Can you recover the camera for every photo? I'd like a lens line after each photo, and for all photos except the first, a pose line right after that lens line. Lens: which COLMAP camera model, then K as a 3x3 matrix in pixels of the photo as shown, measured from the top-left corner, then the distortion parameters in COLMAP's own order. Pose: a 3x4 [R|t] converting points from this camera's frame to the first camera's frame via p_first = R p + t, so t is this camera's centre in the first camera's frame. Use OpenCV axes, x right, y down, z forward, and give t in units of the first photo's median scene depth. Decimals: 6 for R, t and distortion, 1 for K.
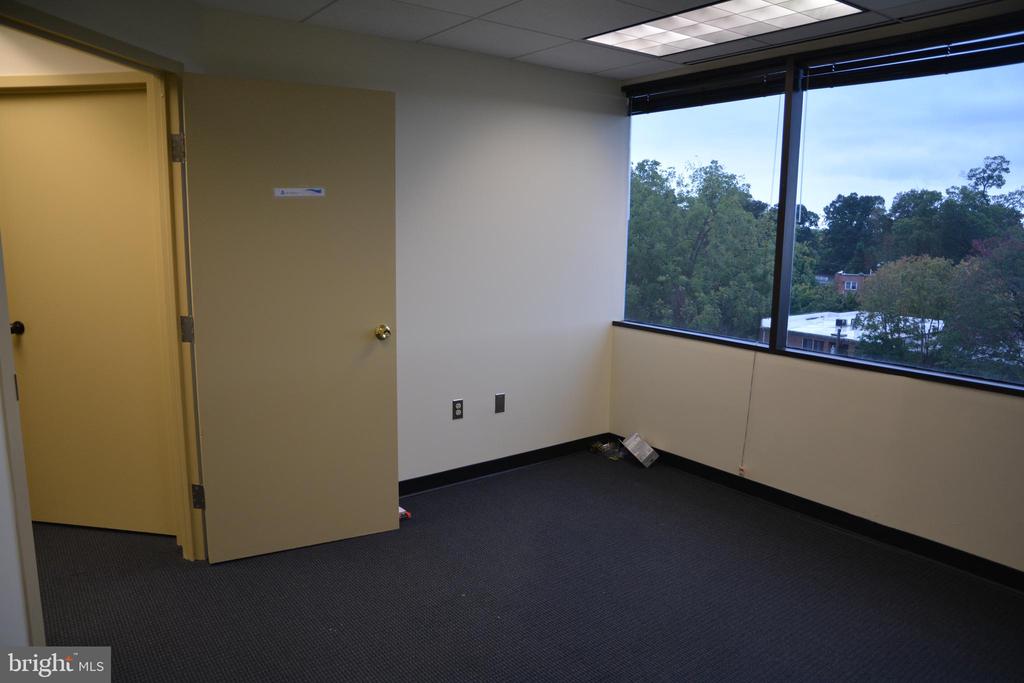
lens RADIAL K [[714.0, 0, 509.0], [0, 714.0, 346.1], [0, 0, 1]] dist [-0.116671, 0.083472]
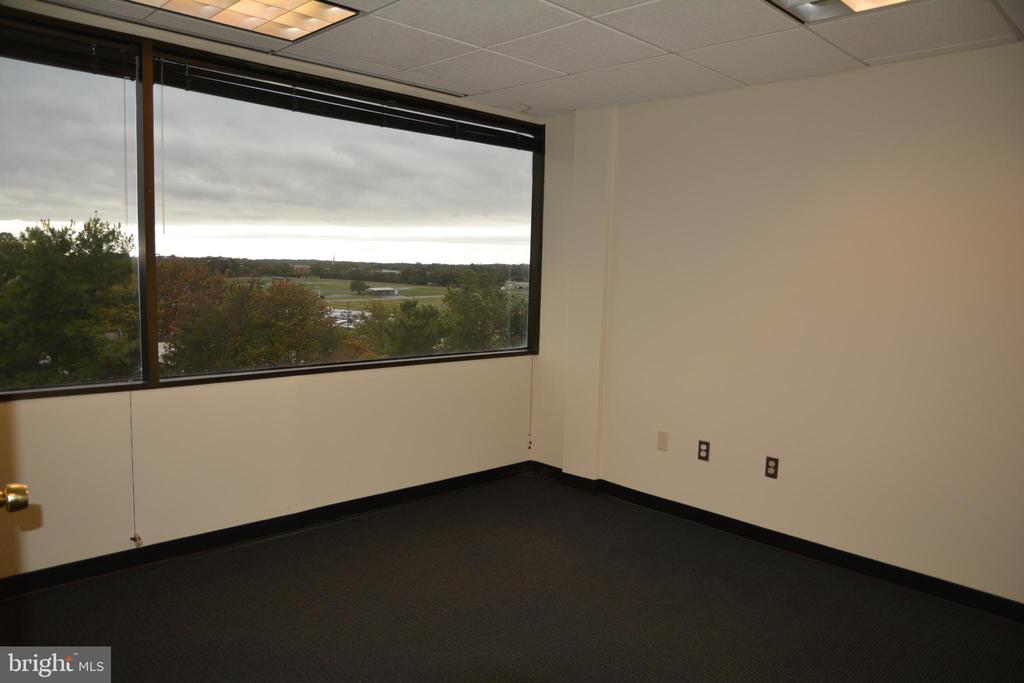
lens RADIAL K [[714.0, 0, 509.0], [0, 714.0, 346.1], [0, 0, 1]] dist [-0.116671, 0.083472]
pose [[-0.130103, -0.134867, 0.982285, -0.108172], [0.126924, 0.980289, 0.151404, -0.024417], [-0.983343, 0.144373, -0.110420, 0.144119]]
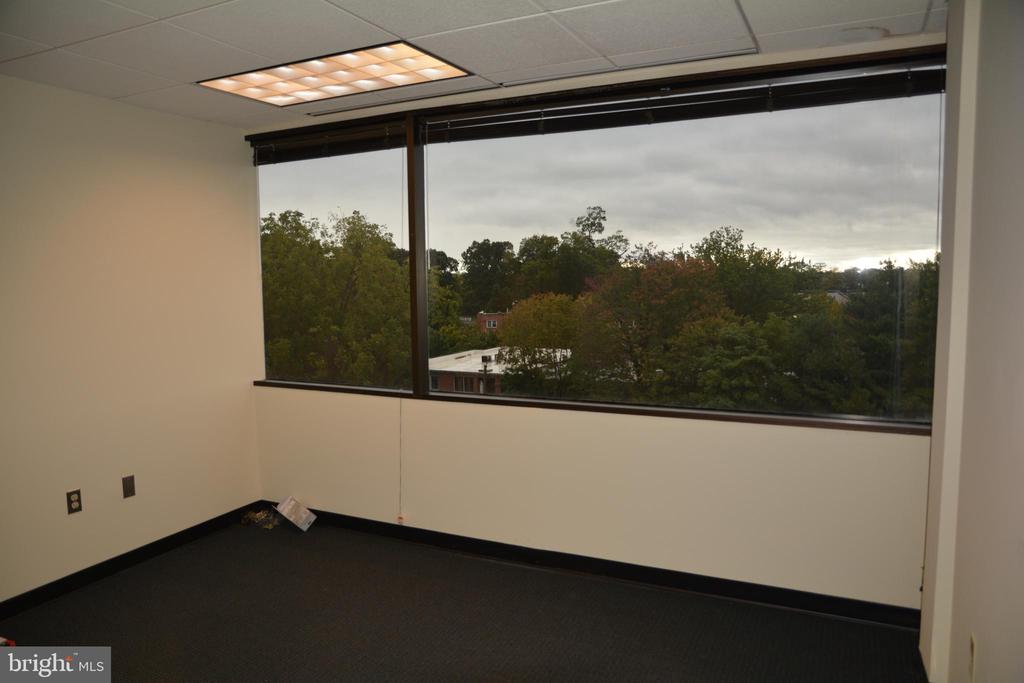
lens RADIAL K [[714.0, 0, 509.0], [0, 714.0, 346.1], [0, 0, 1]] dist [-0.116671, 0.083472]
pose [[0.886910, -0.072709, 0.456184, 0.006379], [0.103969, 0.993617, -0.043769, -0.001359], [-0.450090, 0.086248, 0.888808, 0.004506]]
